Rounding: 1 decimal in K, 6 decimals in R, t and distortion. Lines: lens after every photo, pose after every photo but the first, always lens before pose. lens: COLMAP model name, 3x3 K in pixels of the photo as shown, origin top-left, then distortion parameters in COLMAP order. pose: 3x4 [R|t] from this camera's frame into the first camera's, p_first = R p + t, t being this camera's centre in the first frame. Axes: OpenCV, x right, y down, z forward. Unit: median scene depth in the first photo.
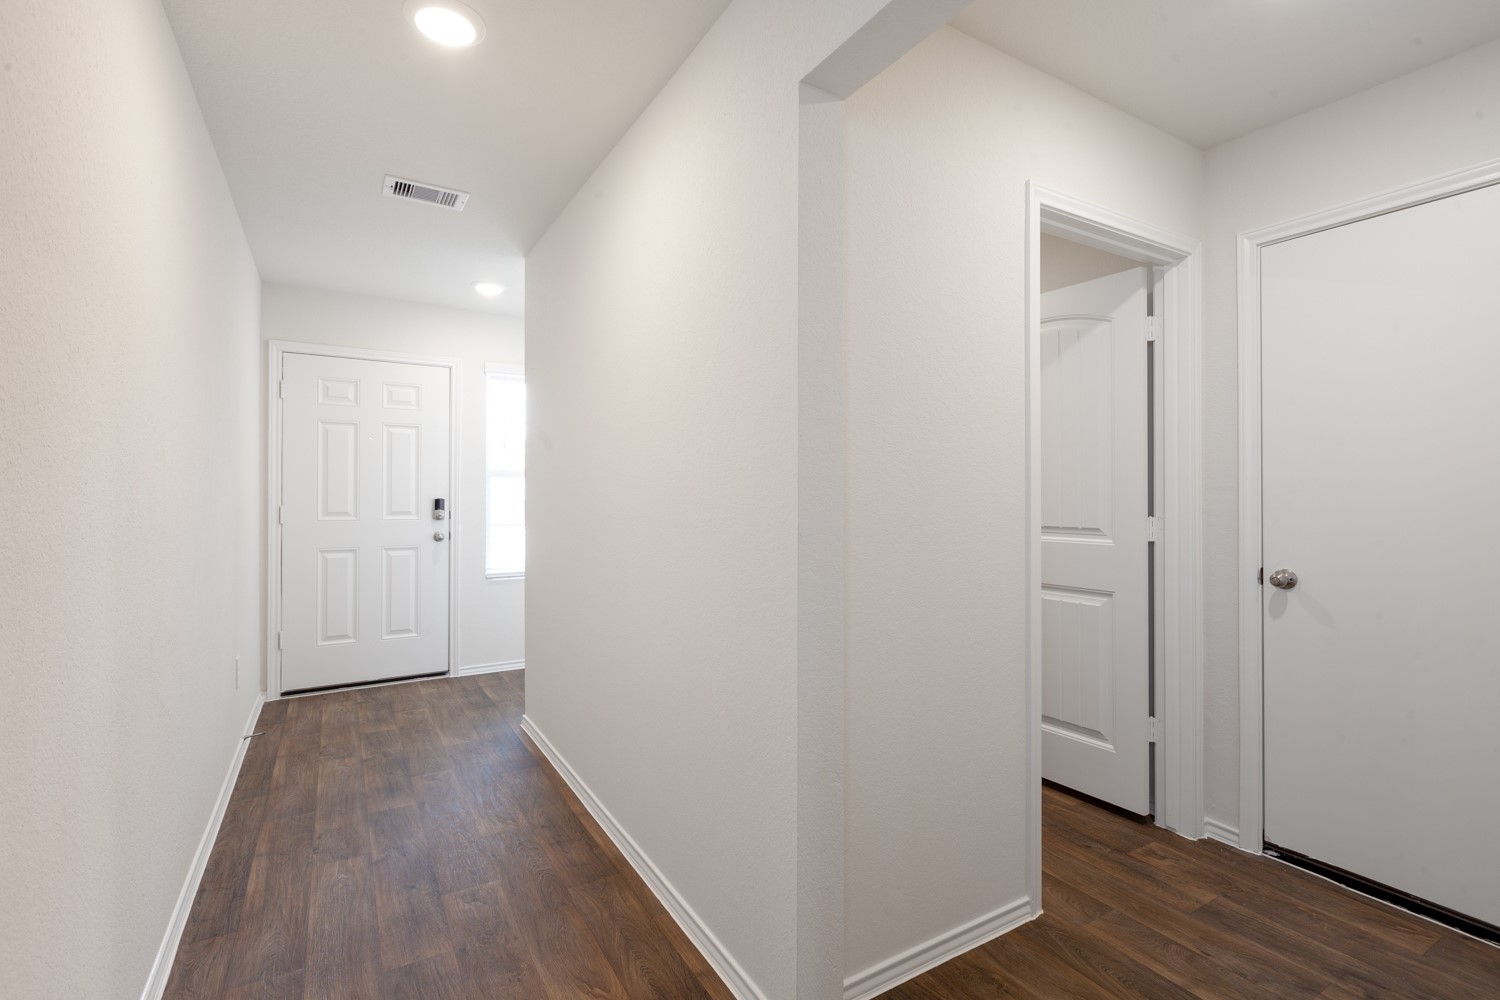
lens RADIAL K [[692.3, 0, 751.6], [0, 692.3, 492.8], [0, 0, 1]] dist [0.005553, 0.000019]
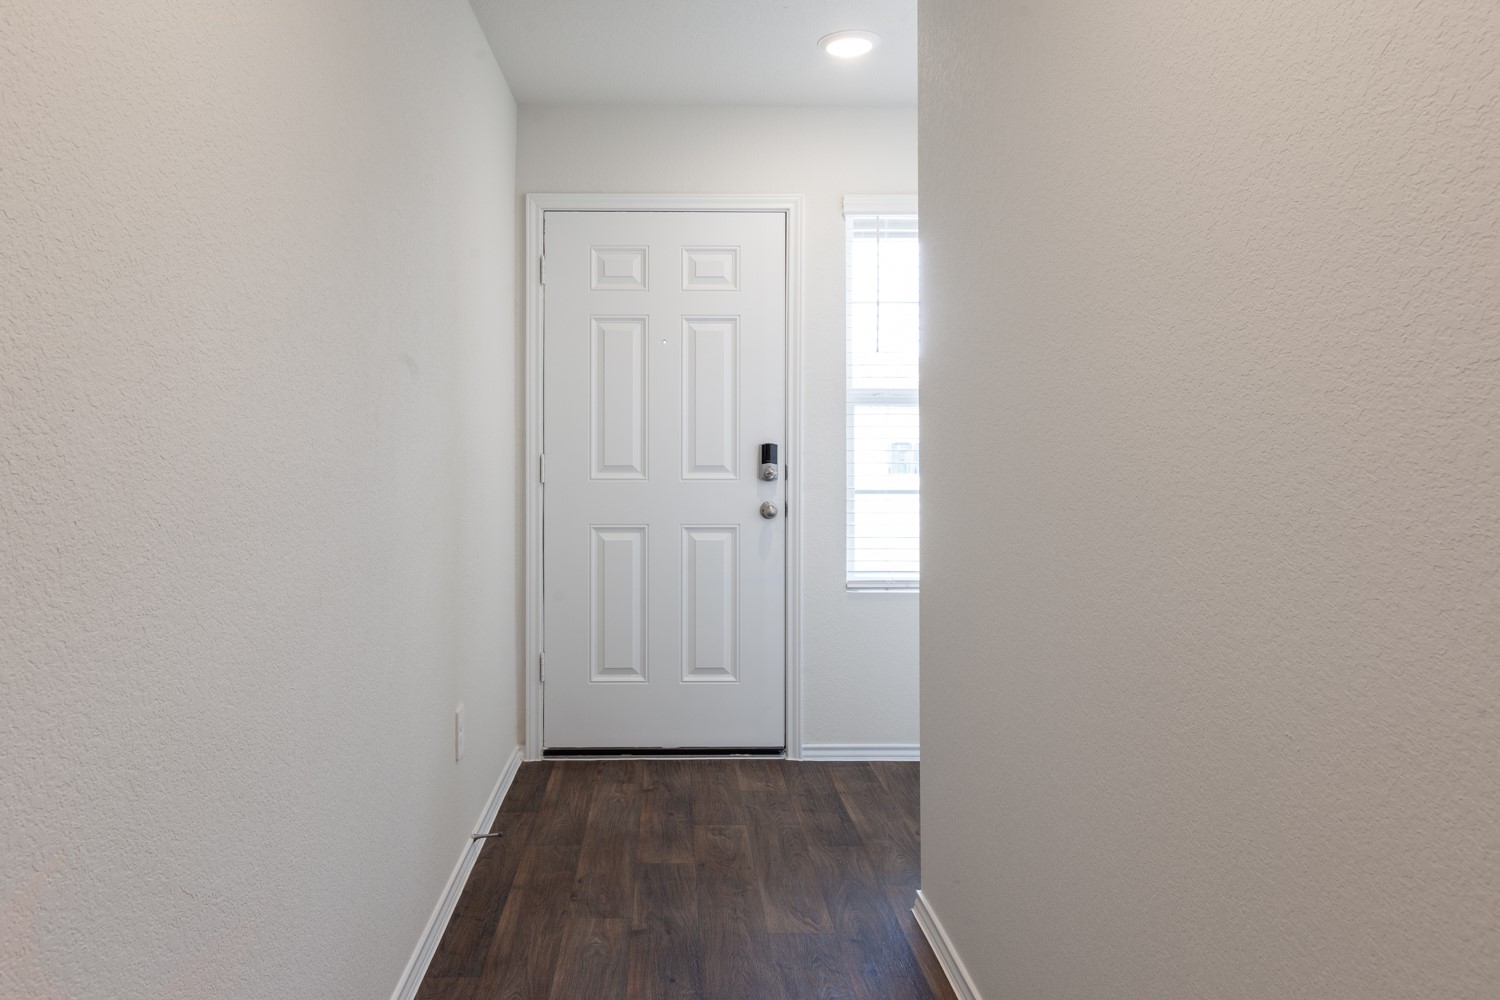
lens RADIAL K [[959.4, 0, 749.0], [0, 959.4, 438.1], [0, 0, 1]] dist [0.000006, -0.000436]
pose [[0.890924, 0.000669, -0.454153, -0.115918], [0.003158, 0.999966, 0.007668, -0.002391], [0.454142, -0.008266, 0.890891, 0.313552]]
